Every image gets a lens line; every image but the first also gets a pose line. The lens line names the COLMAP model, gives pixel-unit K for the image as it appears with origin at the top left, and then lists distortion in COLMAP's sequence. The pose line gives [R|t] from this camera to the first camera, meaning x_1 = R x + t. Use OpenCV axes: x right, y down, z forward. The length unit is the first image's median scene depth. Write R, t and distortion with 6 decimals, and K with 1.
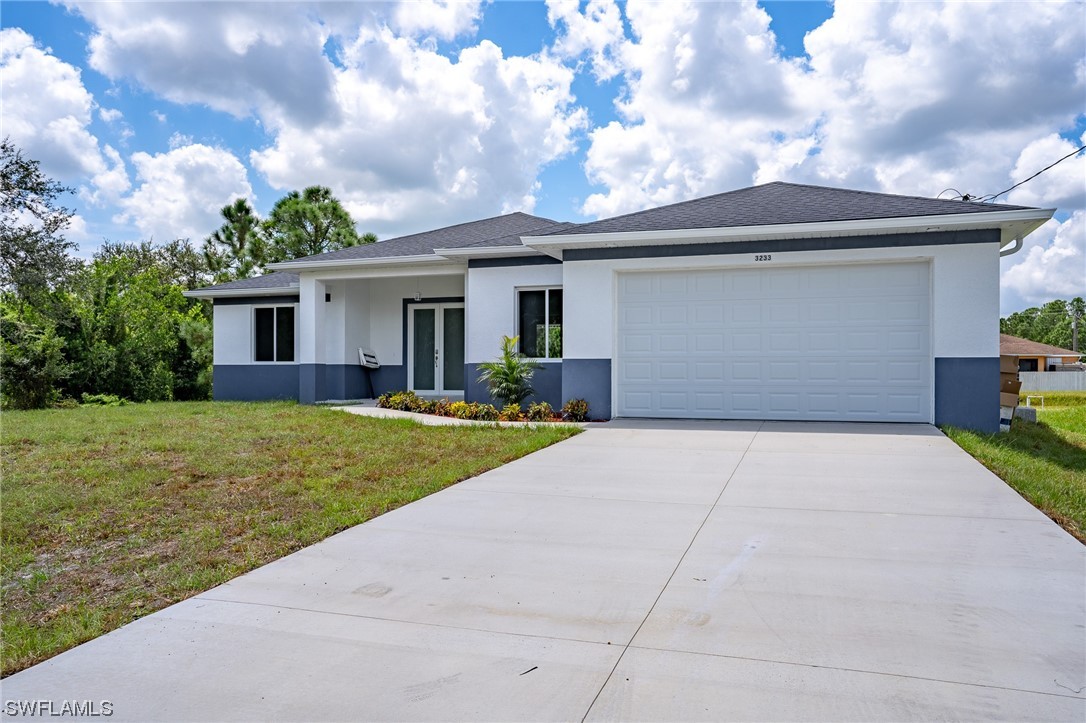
lens RADIAL K [[800.0, 0, 568.3], [0, 800.0, 395.3], [0, 0, 1]] dist [0.012210, -0.003158]
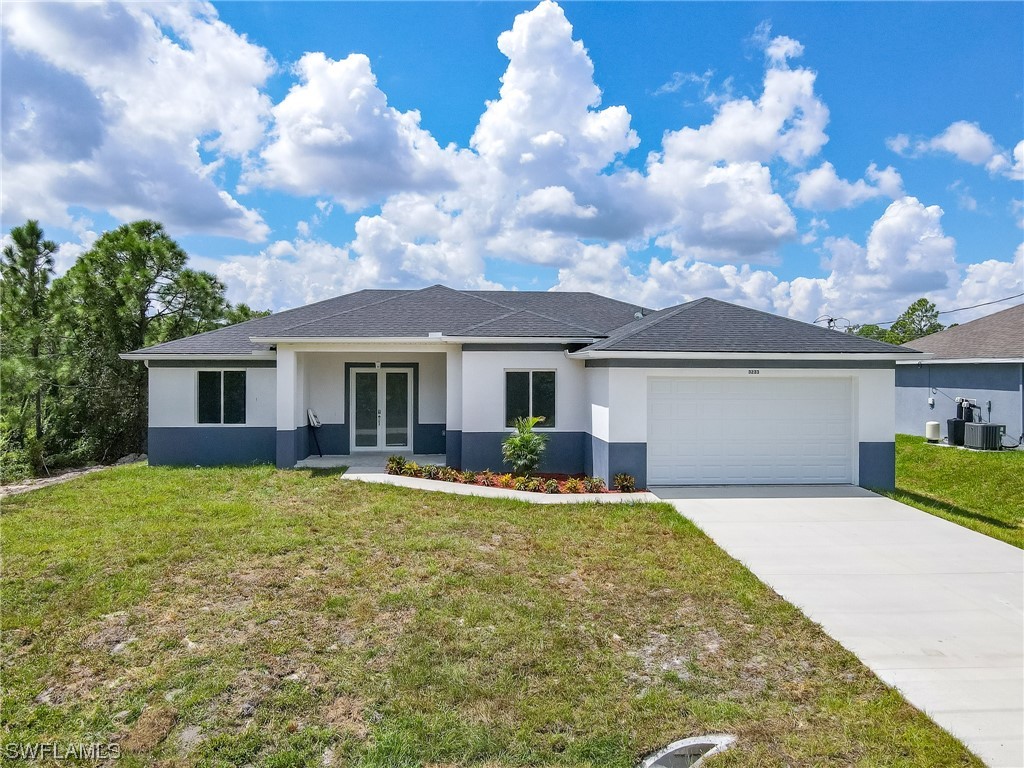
lens RADIAL K [[801.8, 0, 519.9], [0, 801.8, 374.0], [0, 0, 1]] dist [-0.003385, 0.017854]
pose [[0.924774, -0.001747, 0.380513, -0.403724], [0.007224, 0.999890, -0.012966, -0.089673], [-0.380448, 0.014739, 0.924685, -0.097623]]
